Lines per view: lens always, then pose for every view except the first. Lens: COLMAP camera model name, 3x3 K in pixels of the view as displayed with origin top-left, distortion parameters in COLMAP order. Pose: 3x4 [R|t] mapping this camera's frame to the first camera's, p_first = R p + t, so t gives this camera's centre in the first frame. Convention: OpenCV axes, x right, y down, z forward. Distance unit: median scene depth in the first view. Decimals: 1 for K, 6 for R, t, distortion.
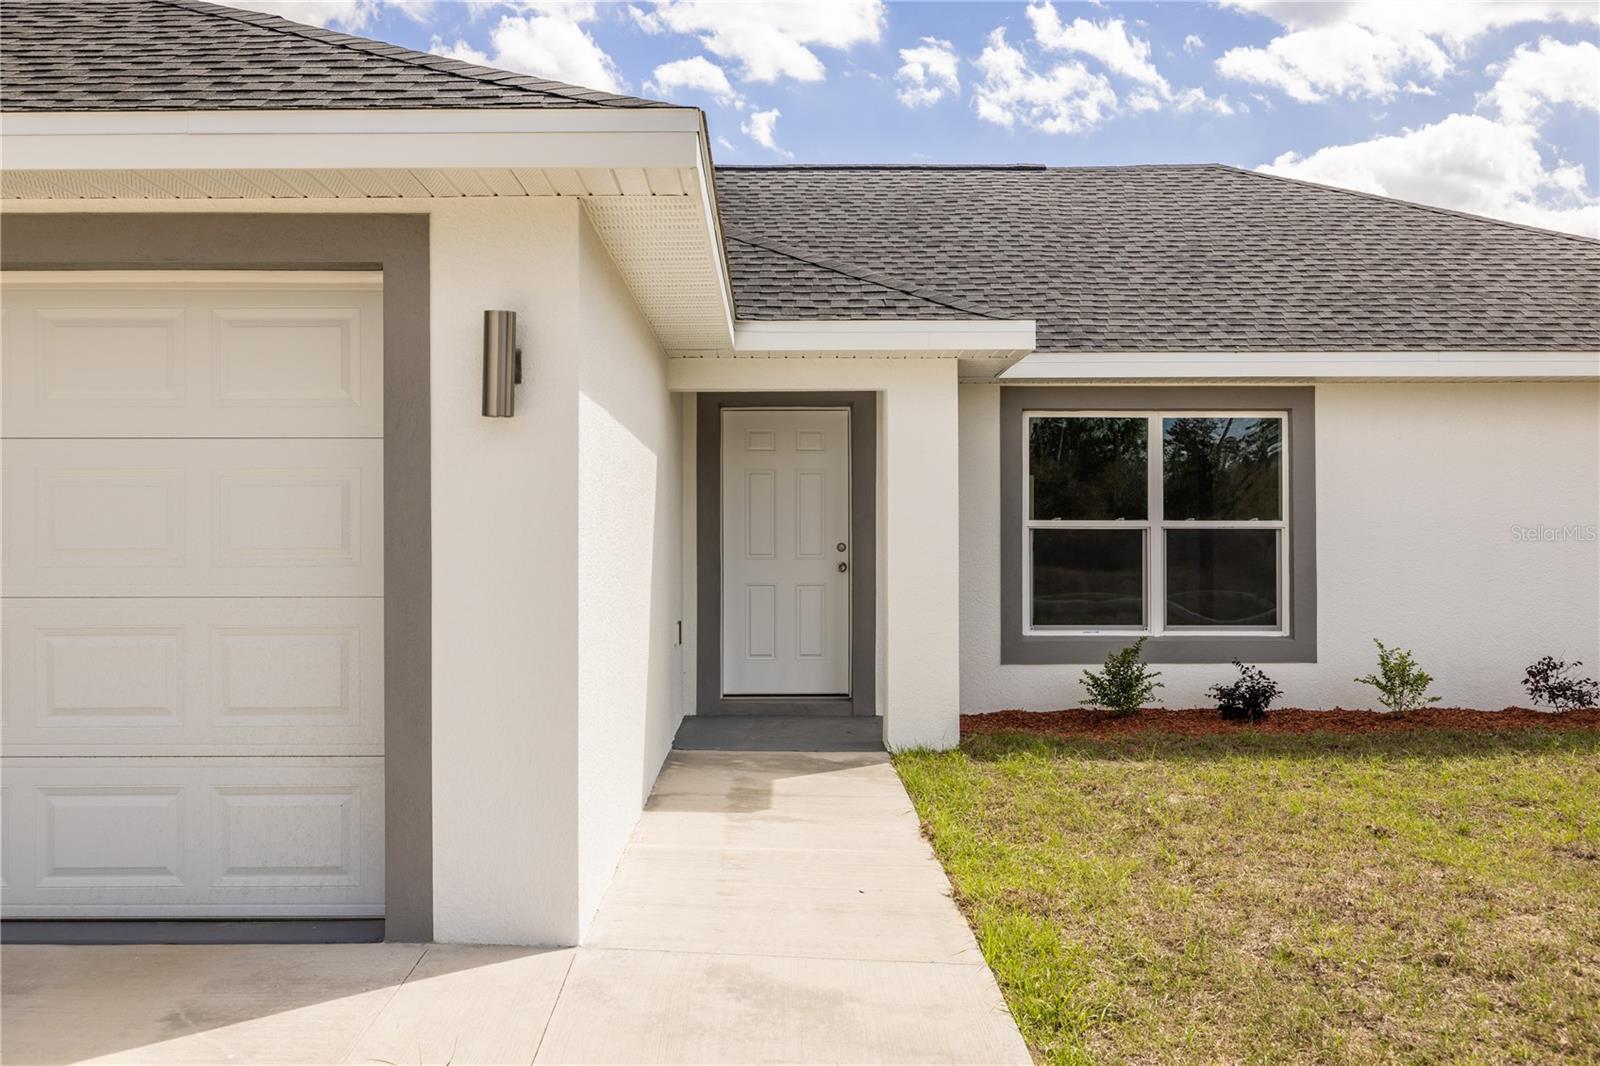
lens RADIAL K [[1621.0, 0, 800.0], [0, 1621.0, 533.0], [0, 0, 1]] dist [0.053979, 0.000819]
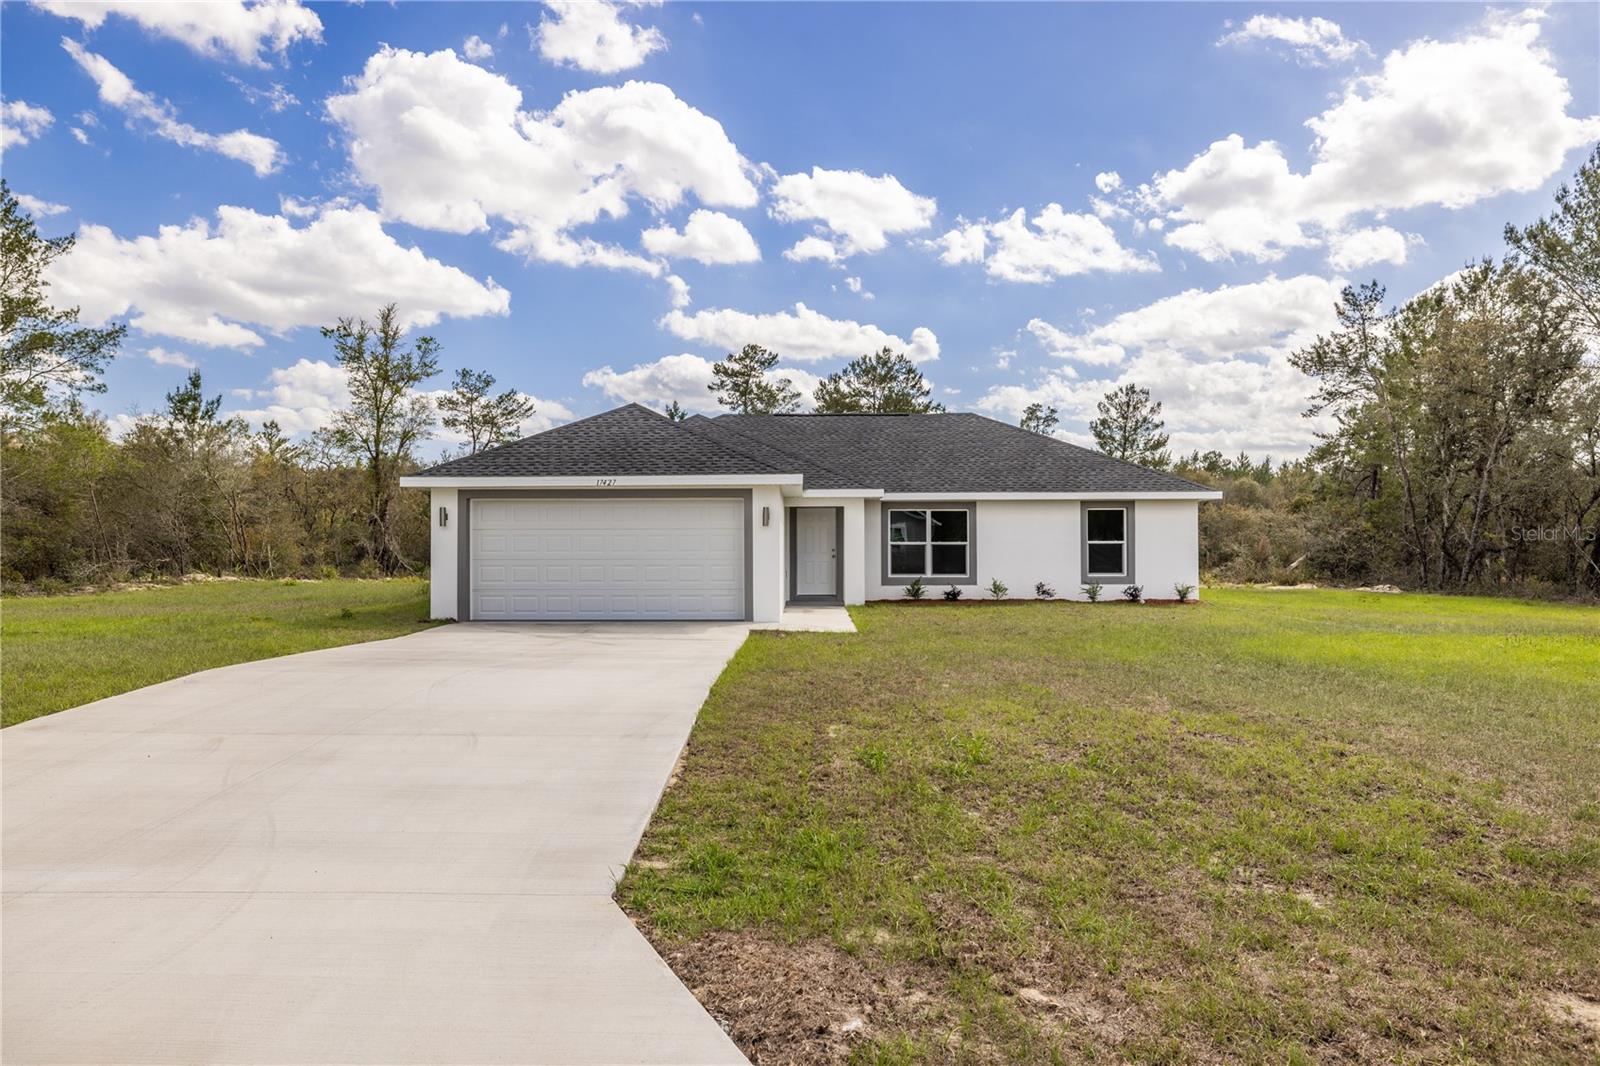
lens RADIAL K [[1051.1, 0, 800.0], [0, 1051.1, 533.0], [0, 0, 1]] dist [-0.007537, -0.004926]
pose [[0.999757, 0.002966, -0.021865, 0.004895], [-0.003108, 0.999974, -0.006441, -0.011927], [0.021845, 0.006507, 0.999740, -1.162996]]
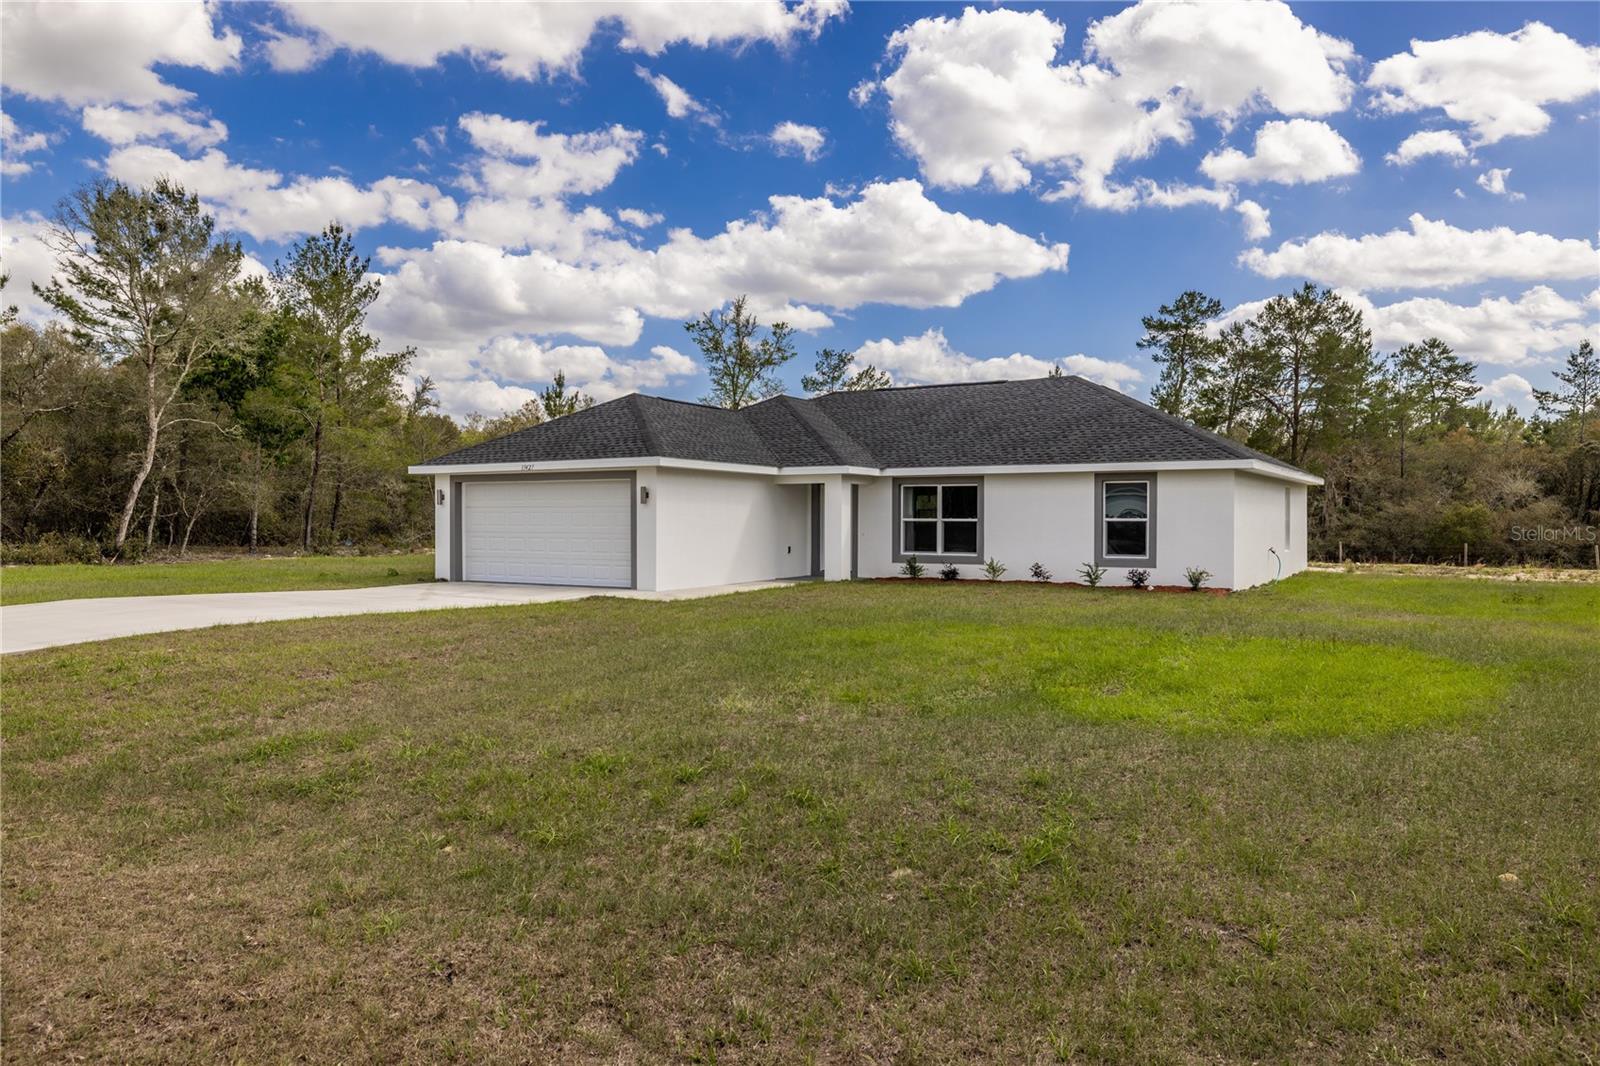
lens RADIAL K [[1175.2, 0, 800.0], [0, 1175.2, 533.0], [0, 0, 1]] dist [0.002255, 0.004854]
pose [[0.845532, 0.012180, -0.533785, 1.241932], [-0.004287, 0.999862, 0.016024, -0.015901], [0.533907, -0.011260, 0.845468, -1.101869]]
